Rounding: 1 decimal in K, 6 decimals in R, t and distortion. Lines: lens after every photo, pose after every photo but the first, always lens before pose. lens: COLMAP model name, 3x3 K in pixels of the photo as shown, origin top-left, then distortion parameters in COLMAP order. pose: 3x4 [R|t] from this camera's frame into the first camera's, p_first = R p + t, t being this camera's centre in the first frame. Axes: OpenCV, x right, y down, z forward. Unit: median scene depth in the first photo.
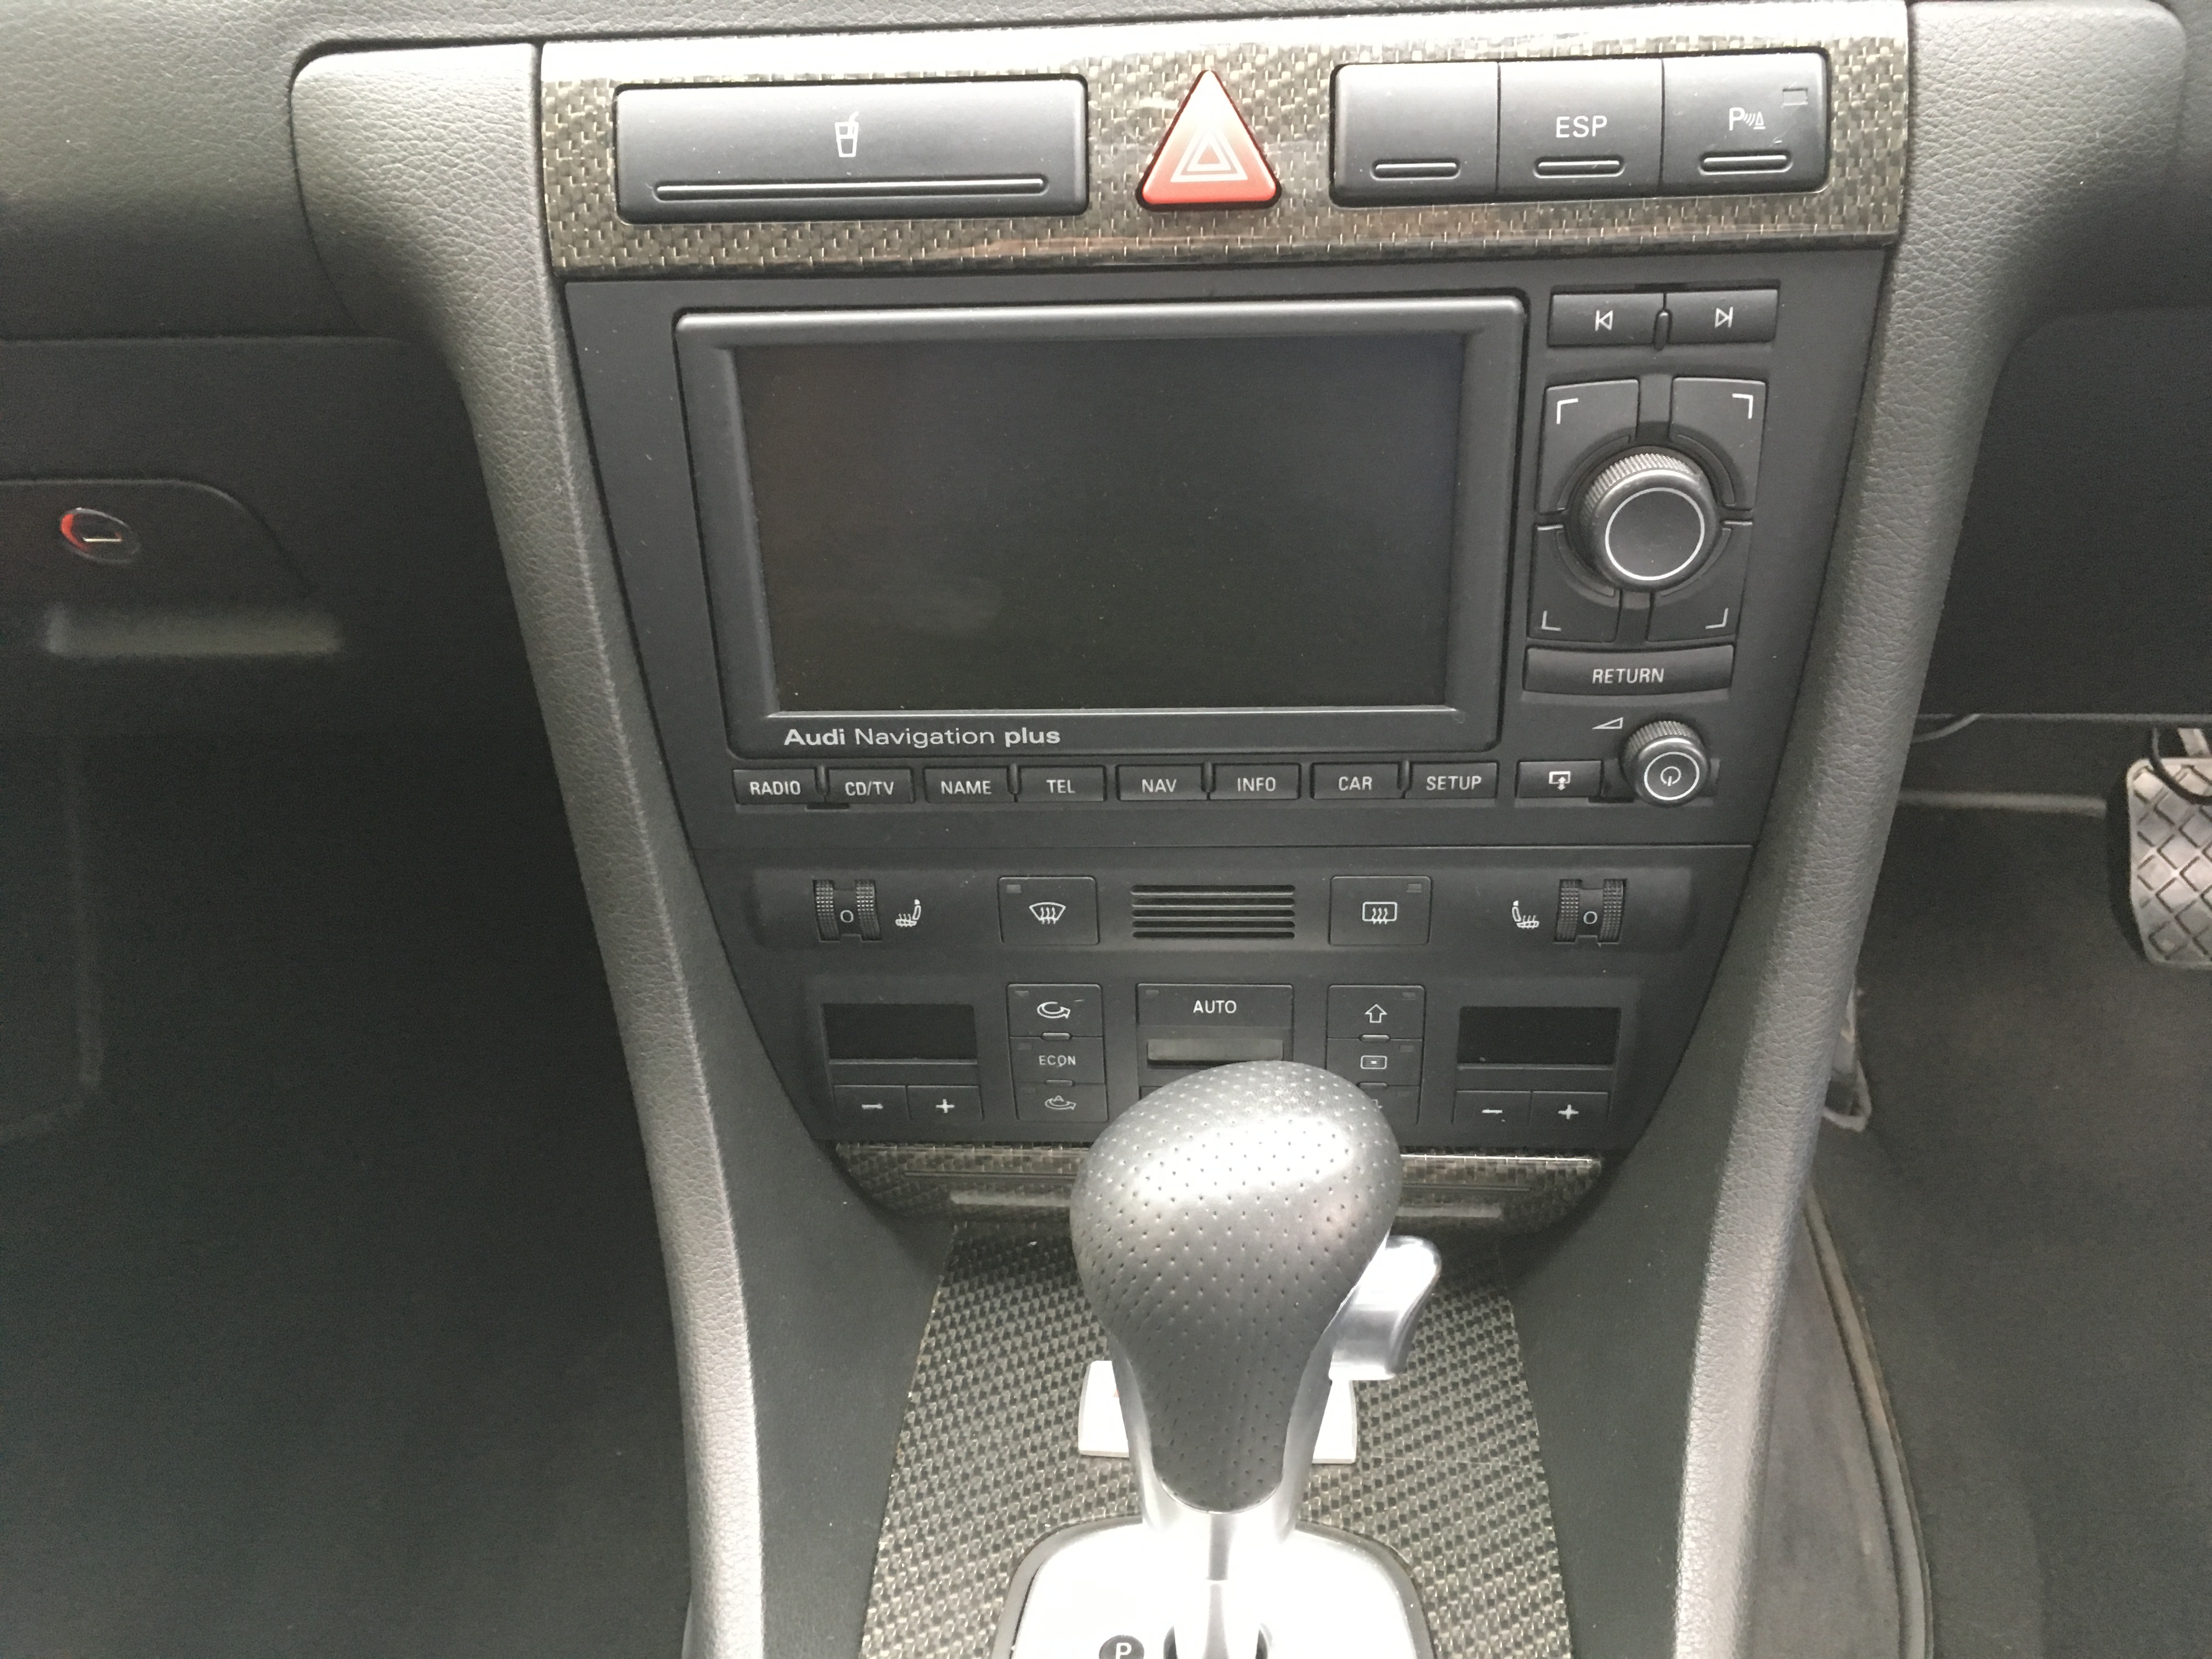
lens RADIAL K [[1864.7, 0, 1108.1], [0, 1864.7, 824.3], [0, 0, 1]] dist [0.047086, -0.050093]
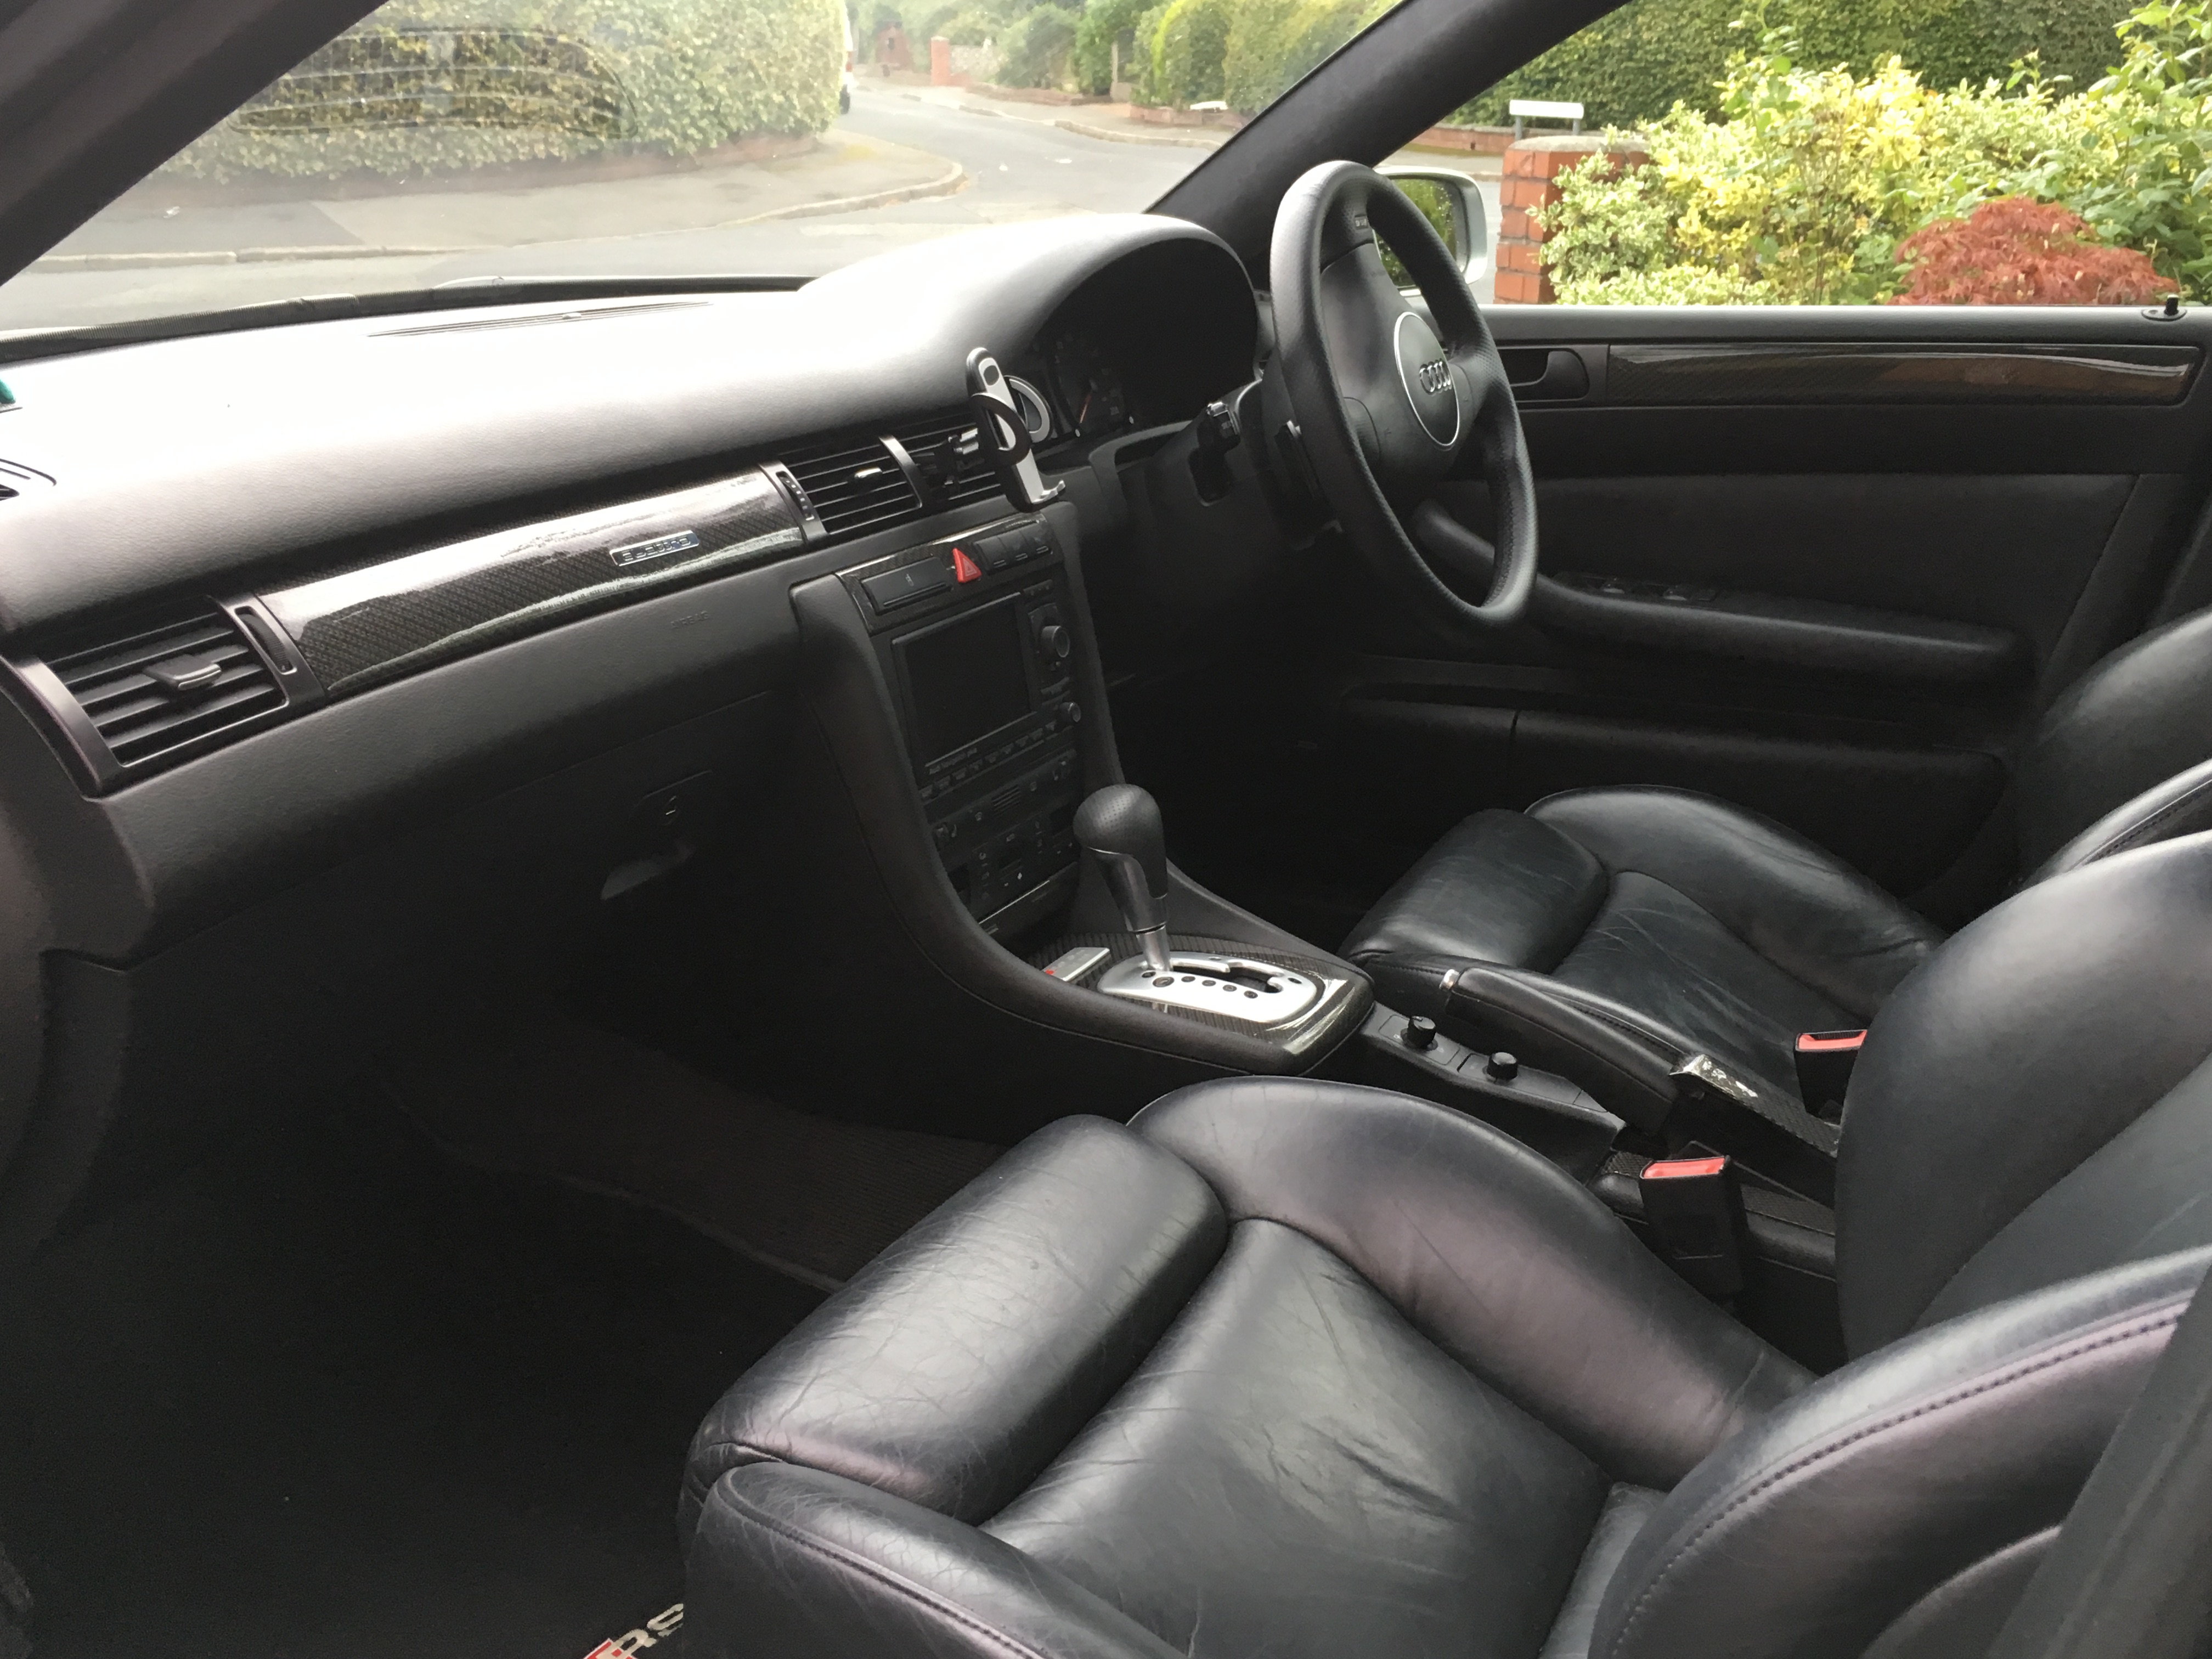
lens RADIAL K [[2037.2, 0, 1105.3], [0, 2037.2, 830.8], [0, 0, 1]] dist [0.032539, 0.000000]
pose [[0.378353, -0.247197, 0.892044, -3.022920], [0.531761, 0.846845, 0.009130, 0.153991], [-0.757680, 0.470900, 0.451856, -0.641593]]
